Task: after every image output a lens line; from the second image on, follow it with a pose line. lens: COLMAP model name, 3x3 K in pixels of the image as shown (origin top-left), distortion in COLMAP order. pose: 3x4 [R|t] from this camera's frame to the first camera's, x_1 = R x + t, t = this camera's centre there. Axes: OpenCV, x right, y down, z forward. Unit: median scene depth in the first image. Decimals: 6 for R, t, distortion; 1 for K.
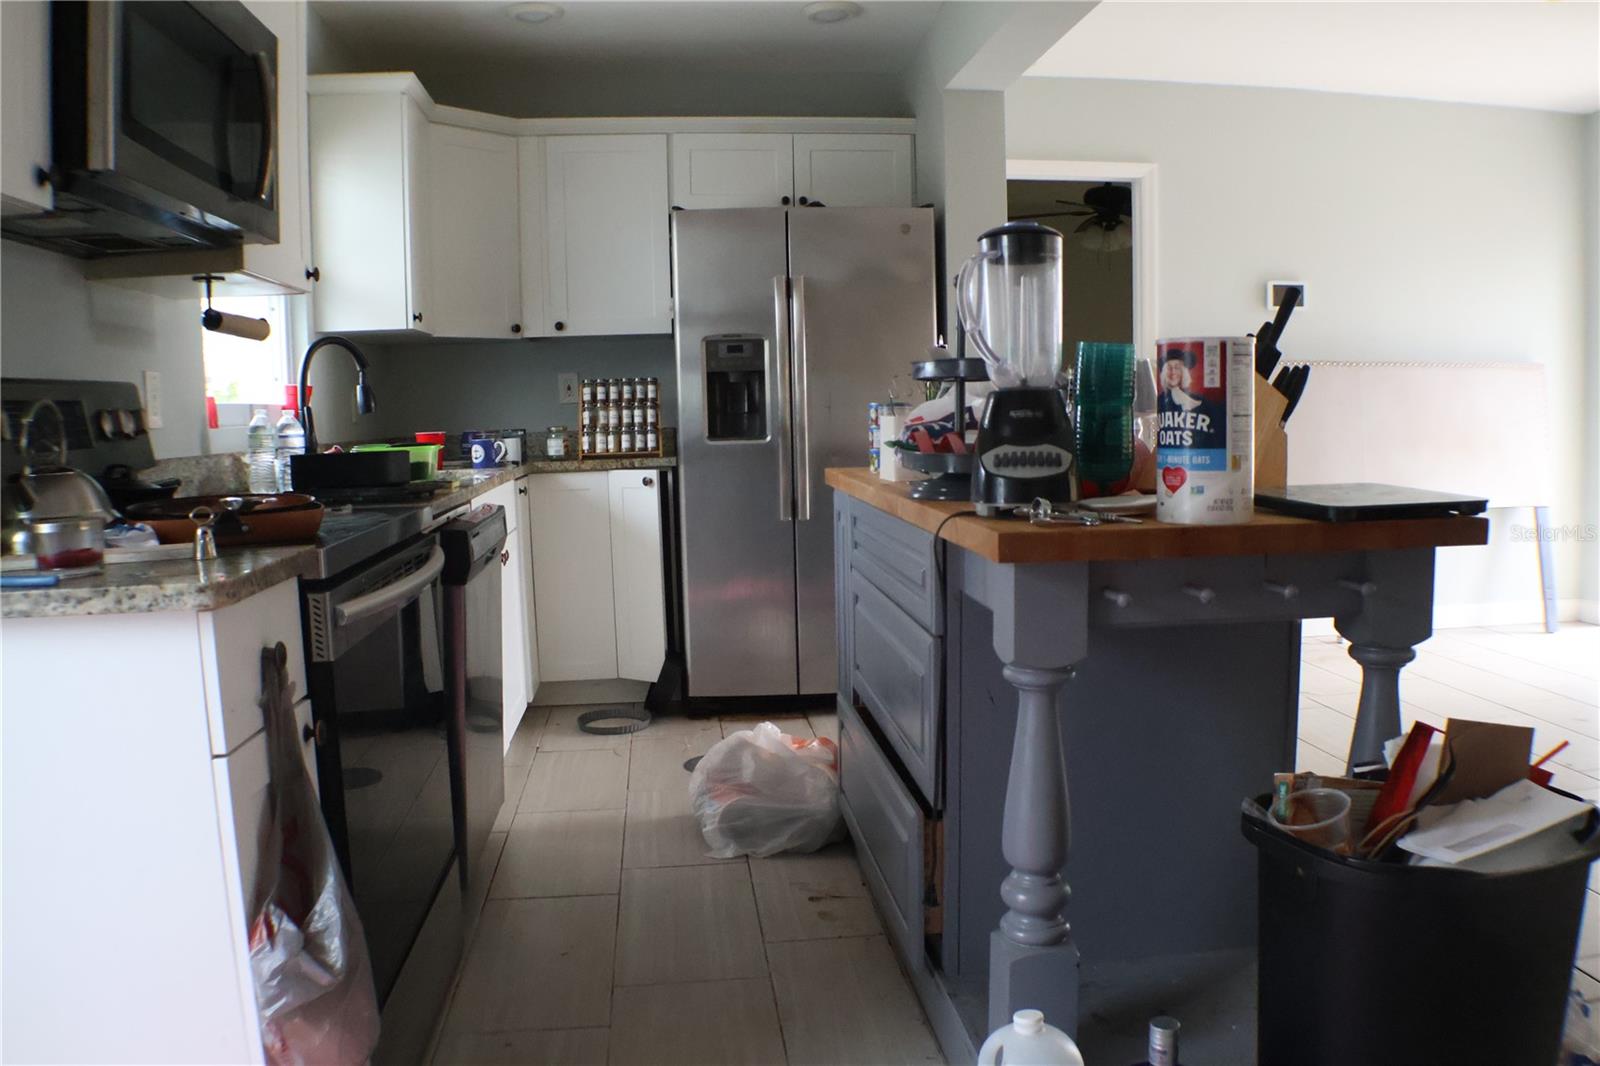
lens RADIAL K [[1243.3, 0, 791.8], [0, 1243.3, 537.4], [0, 0, 1]] dist [-0.149048, 0.039822]
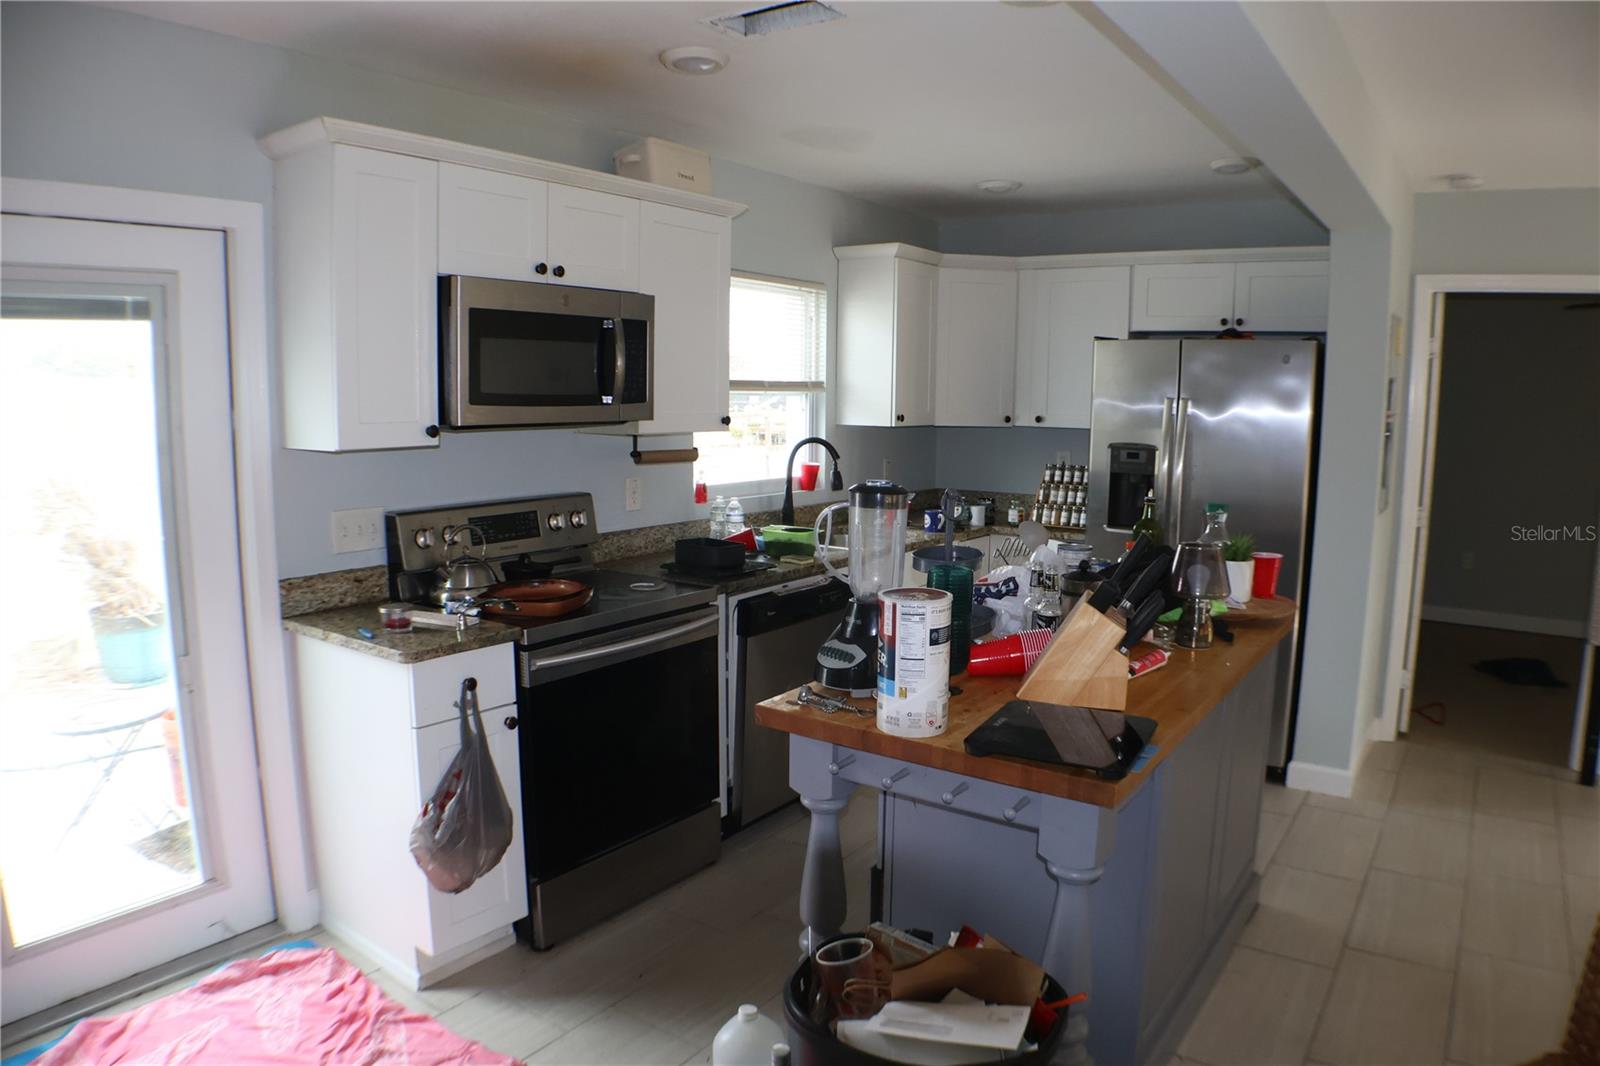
lens RADIAL K [[1054.1, 0, 802.8], [0, 1054.1, 546.2], [0, 0, 1]] dist [-0.157251, 0.043834]
pose [[0.747798, 0.127751, -0.651520, 0.363590], [-0.097759, 0.991804, 0.082270, -0.109688], [0.656690, 0.002171, 0.754158, 0.022472]]
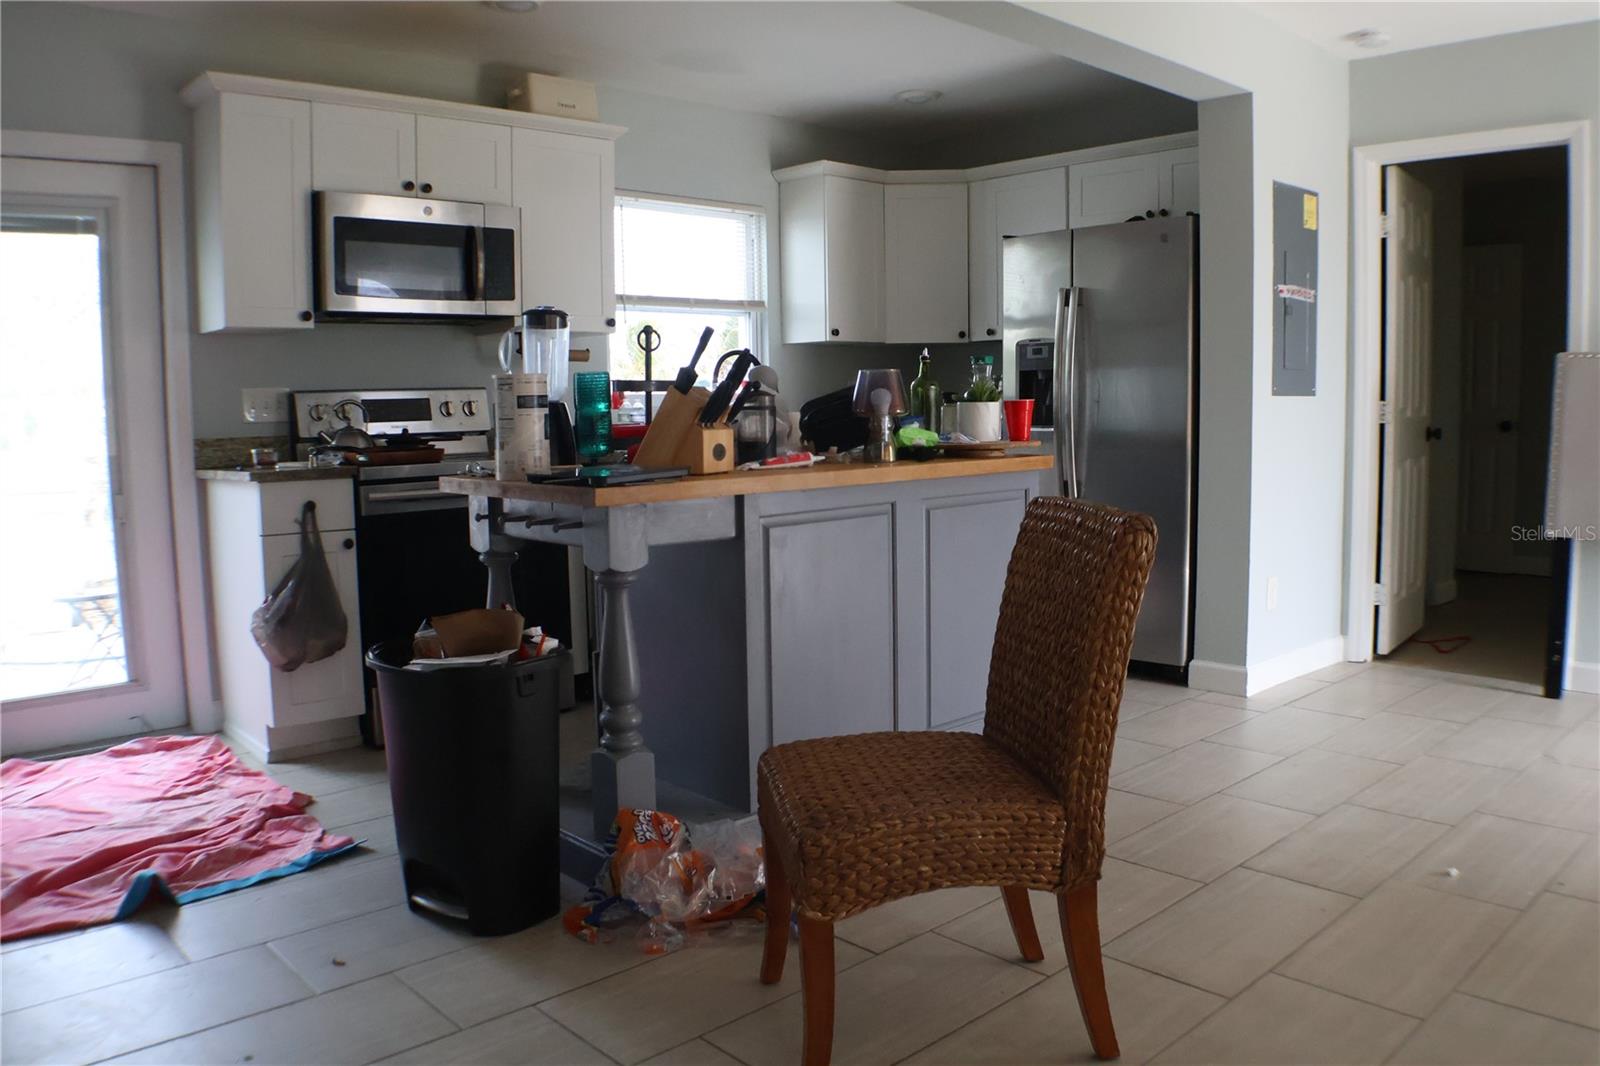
lens RADIAL K [[1243.3, 0, 791.8], [0, 1243.3, 537.4], [0, 0, 1]] dist [-0.149048, 0.039822]
pose [[0.591154, 0.099560, -0.800391, 0.741140], [-0.082124, 0.994625, 0.063065, -0.027272], [0.802367, 0.028450, 0.596152, 0.100290]]
